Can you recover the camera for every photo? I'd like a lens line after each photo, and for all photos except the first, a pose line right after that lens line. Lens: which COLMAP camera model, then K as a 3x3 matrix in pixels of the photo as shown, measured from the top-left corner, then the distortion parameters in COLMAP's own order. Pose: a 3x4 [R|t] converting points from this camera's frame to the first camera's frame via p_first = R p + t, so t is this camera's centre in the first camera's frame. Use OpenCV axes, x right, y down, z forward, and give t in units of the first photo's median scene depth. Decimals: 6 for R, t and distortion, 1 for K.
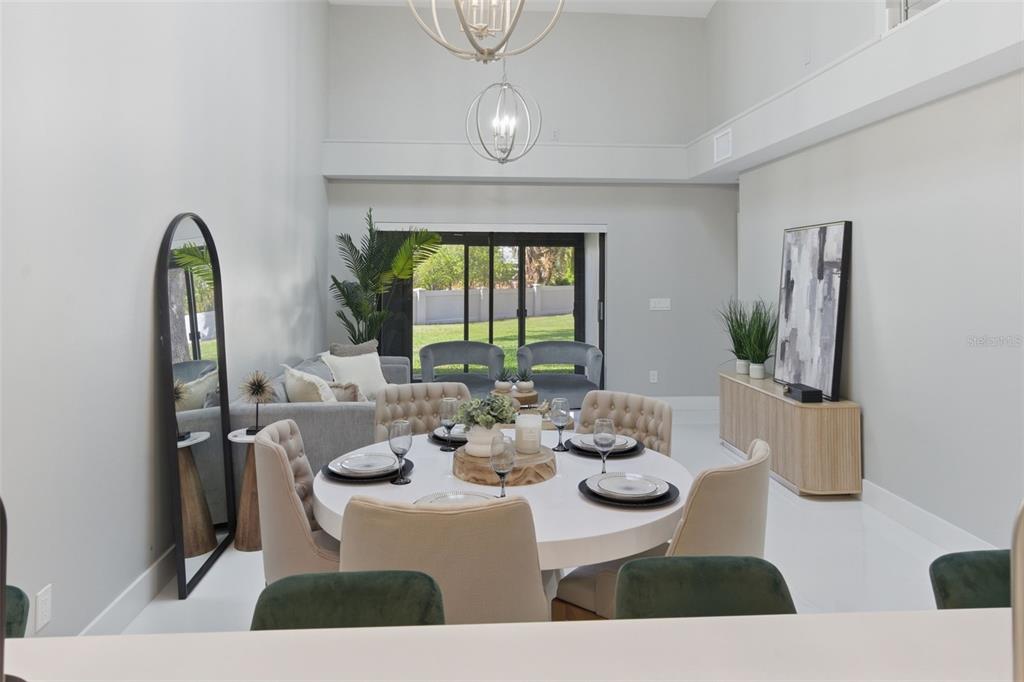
lens RADIAL K [[691.1, 0, 507.5], [0, 691.1, 250.7], [0, 0, 1]] dist [0.003790, 0.000043]
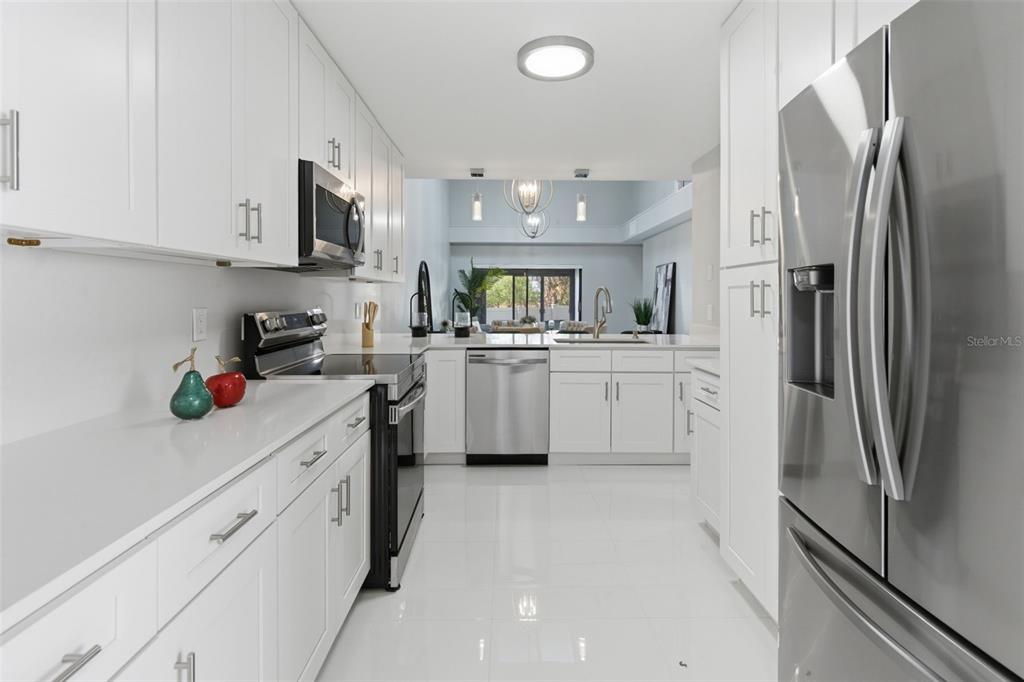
lens RADIAL K [[483.9, 0, 508.4], [0, 483.9, 298.0], [0, 0, 1]] dist [-0.000044, -0.000608]
pose [[0.998545, -0.000656, -0.053923, -0.001300], [0.002190, 0.999594, 0.028393, 0.022662], [0.053883, -0.028470, 0.998141, -0.521078]]
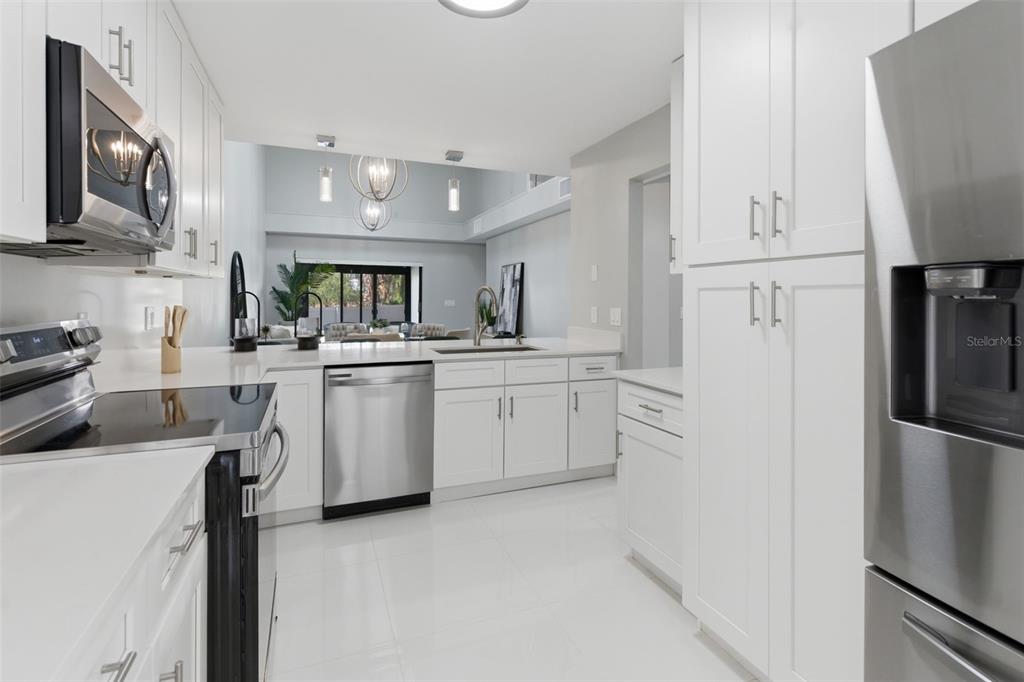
lens RADIAL K [[483.9, 0, 508.4], [0, 483.9, 298.0], [0, 0, 1]] dist [-0.000044, -0.000608]
pose [[0.950931, 0.001031, 0.309400, -0.055590], [-0.010332, 0.999543, 0.028423, 0.023387], [-0.309229, -0.030225, 0.950507, -0.419919]]
